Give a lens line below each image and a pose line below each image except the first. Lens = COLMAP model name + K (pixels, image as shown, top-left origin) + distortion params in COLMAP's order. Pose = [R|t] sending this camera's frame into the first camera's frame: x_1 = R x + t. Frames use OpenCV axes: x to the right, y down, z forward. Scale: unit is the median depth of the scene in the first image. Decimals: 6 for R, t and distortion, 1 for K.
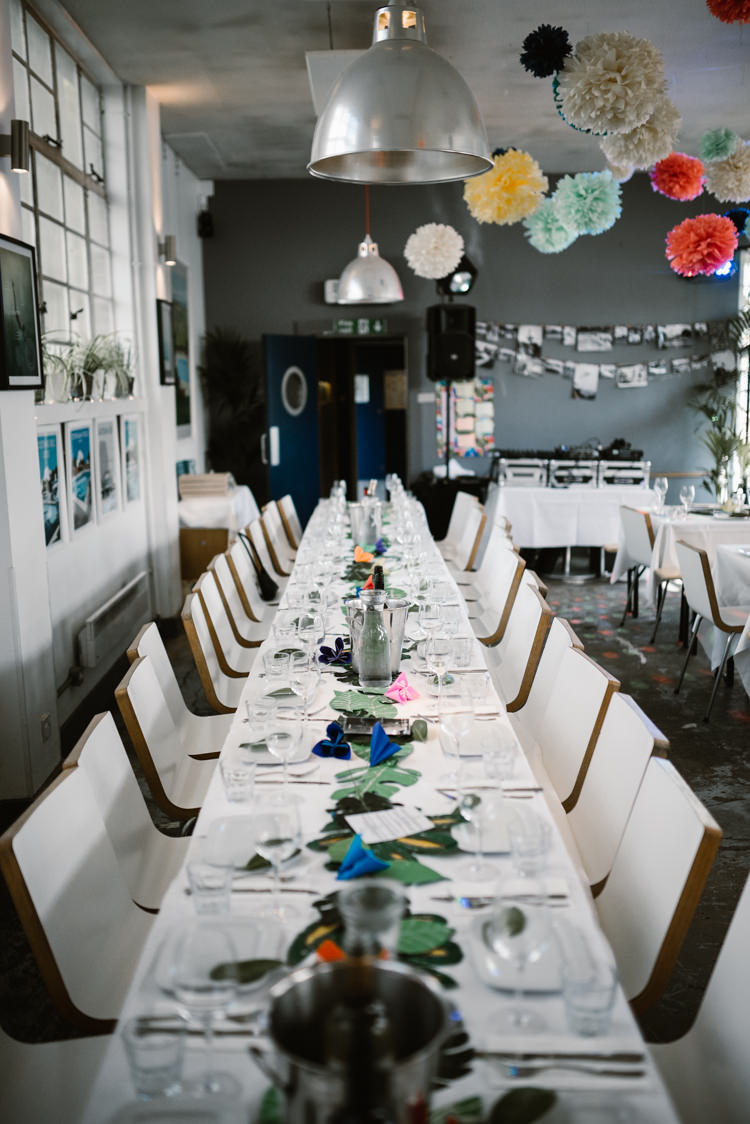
lens RADIAL K [[1118.6, 0, 375.0], [0, 1118.6, 562.0], [0, 0, 1]] dist [0.005679, 0.008134]
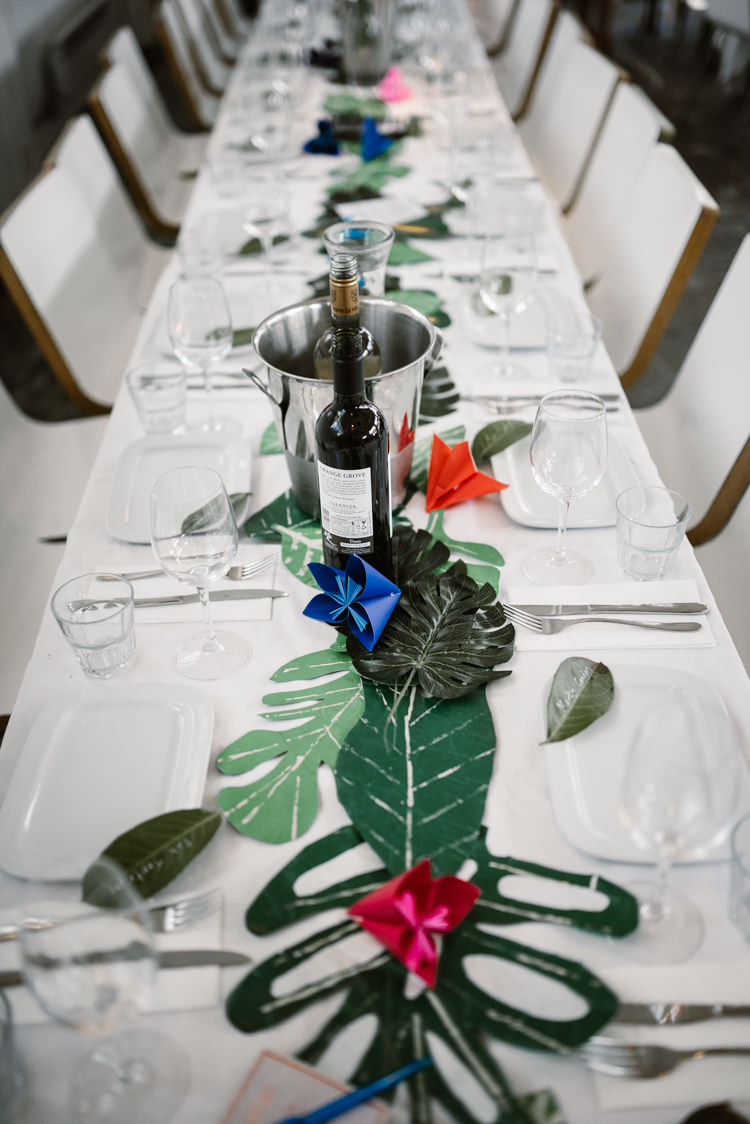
lens RADIAL K [[1118.6, 0, 375.0], [0, 1118.6, 562.0], [0, 0, 1]] dist [0.005679, 0.008134]
pose [[0.999871, -0.012948, -0.009521, 0.012349], [0.015639, 0.920392, 0.390683, 0.127614], [0.003705, -0.390781, 0.920476, -0.024558]]
